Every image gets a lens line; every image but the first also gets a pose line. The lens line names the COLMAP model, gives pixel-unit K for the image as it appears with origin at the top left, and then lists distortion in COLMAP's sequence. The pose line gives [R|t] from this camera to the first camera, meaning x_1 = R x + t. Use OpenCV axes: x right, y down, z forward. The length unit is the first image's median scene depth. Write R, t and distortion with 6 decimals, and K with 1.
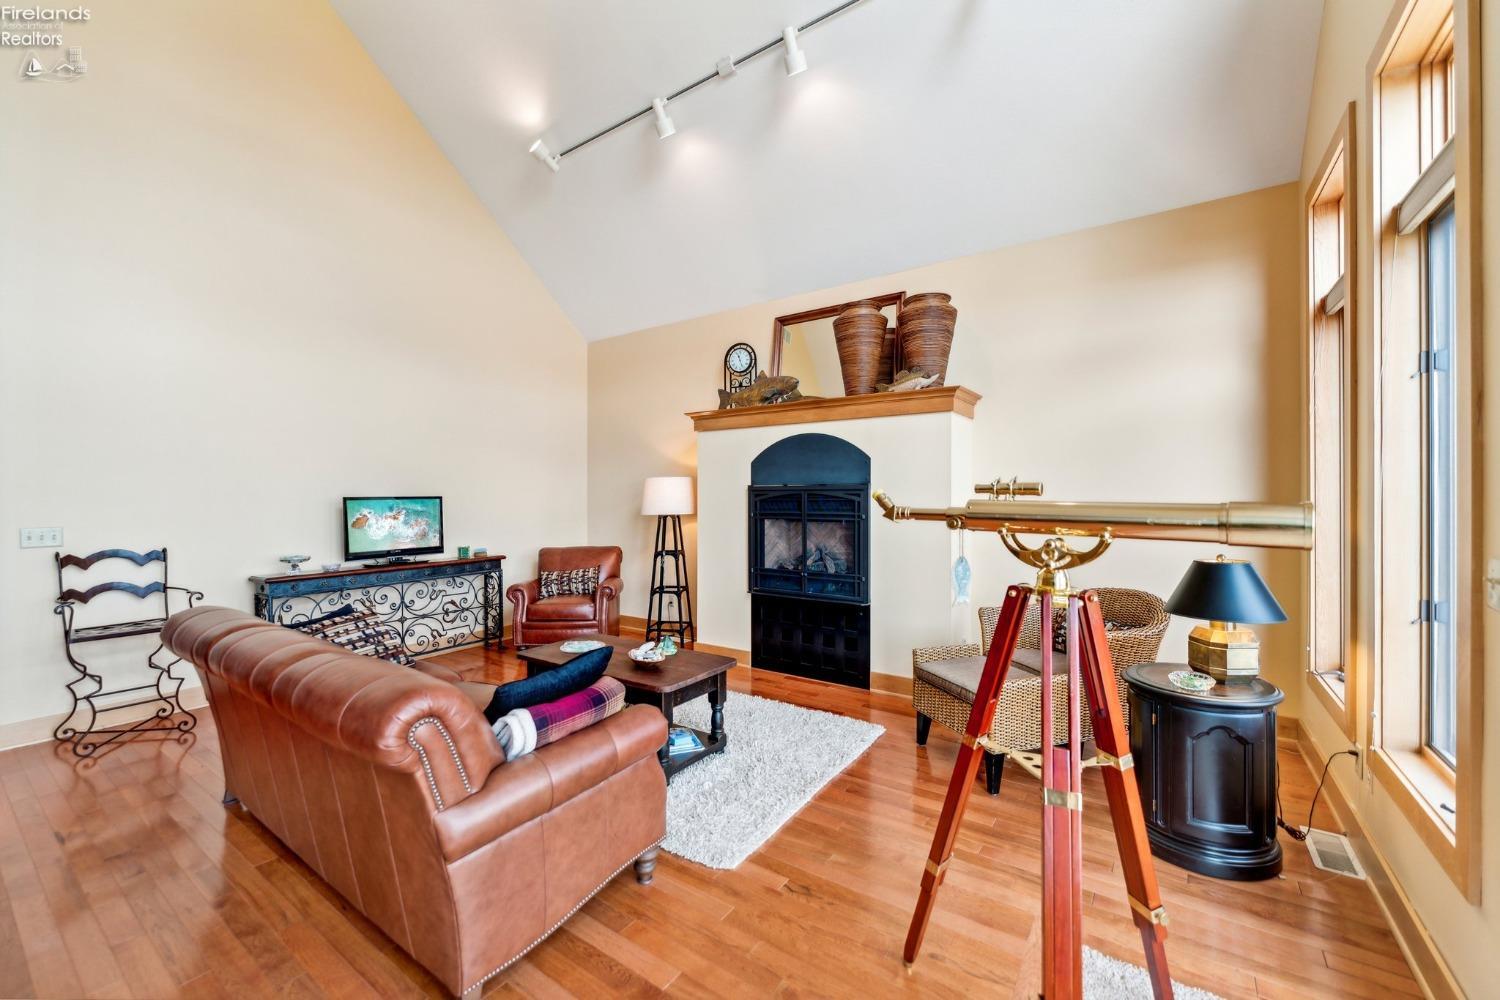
lens RADIAL K [[603.0, 0, 740.5], [0, 603.0, 504.4], [0, 0, 1]] dist [-0.003036, 0.001027]
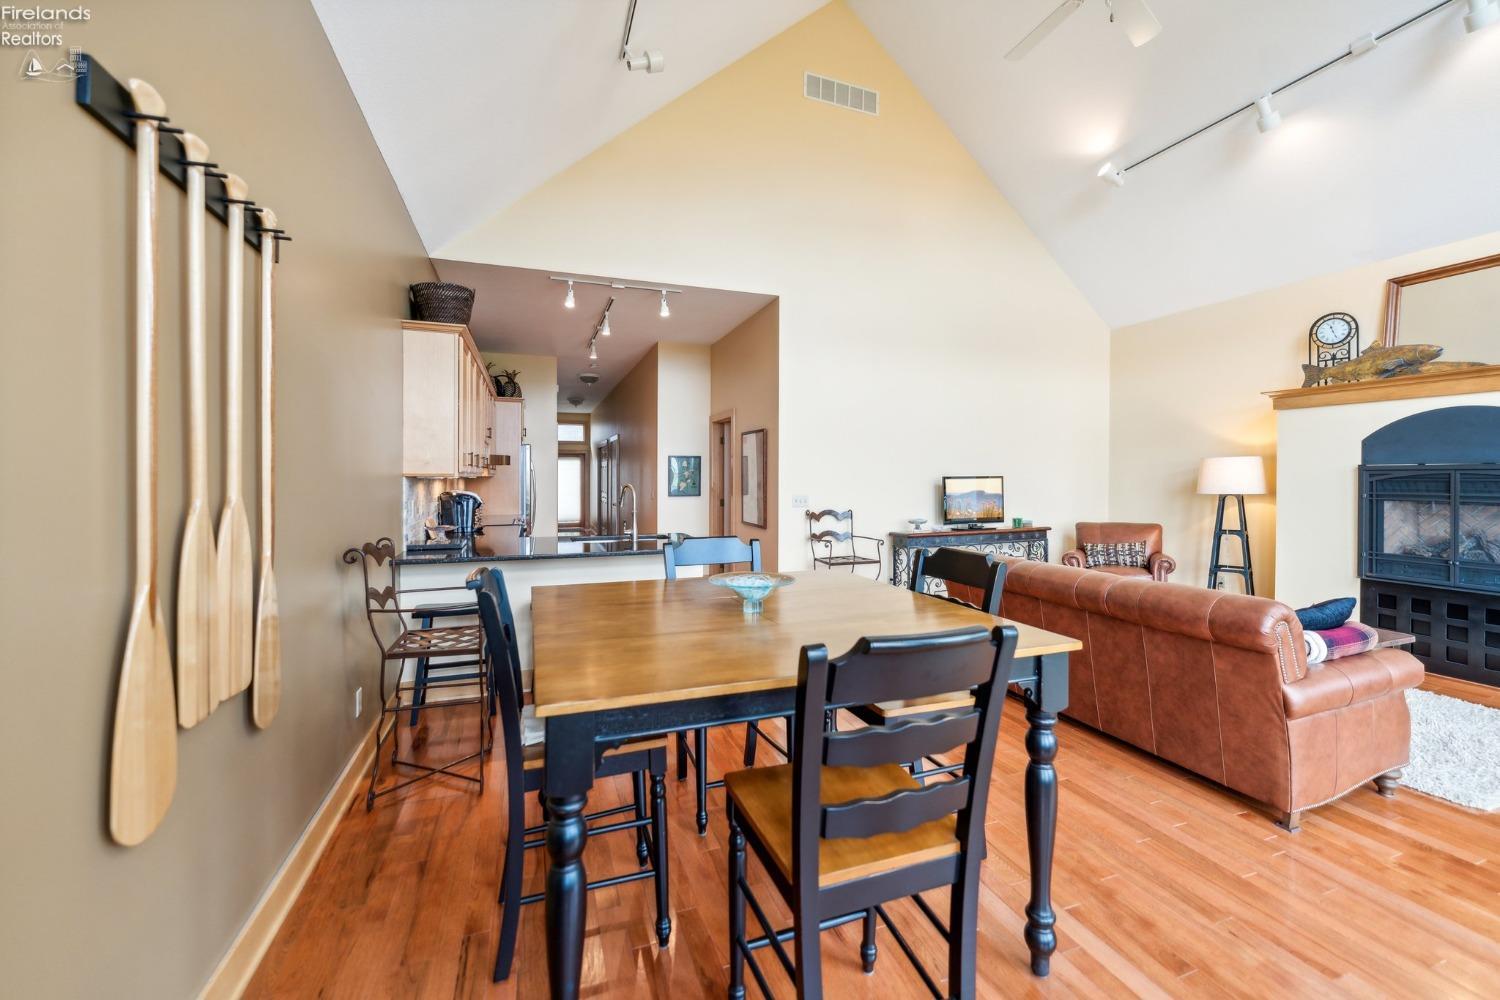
lens RADIAL K [[603.0, 0, 756.0], [0, 603.0, 486.1], [0, 0, 1]] dist [-0.003036, 0.001027]
pose [[0.824826, 0.009664, -0.565304, -0.230078], [-0.007325, 0.999953, 0.006406, 0.003169], [0.565339, -0.001143, 0.824858, -0.309974]]
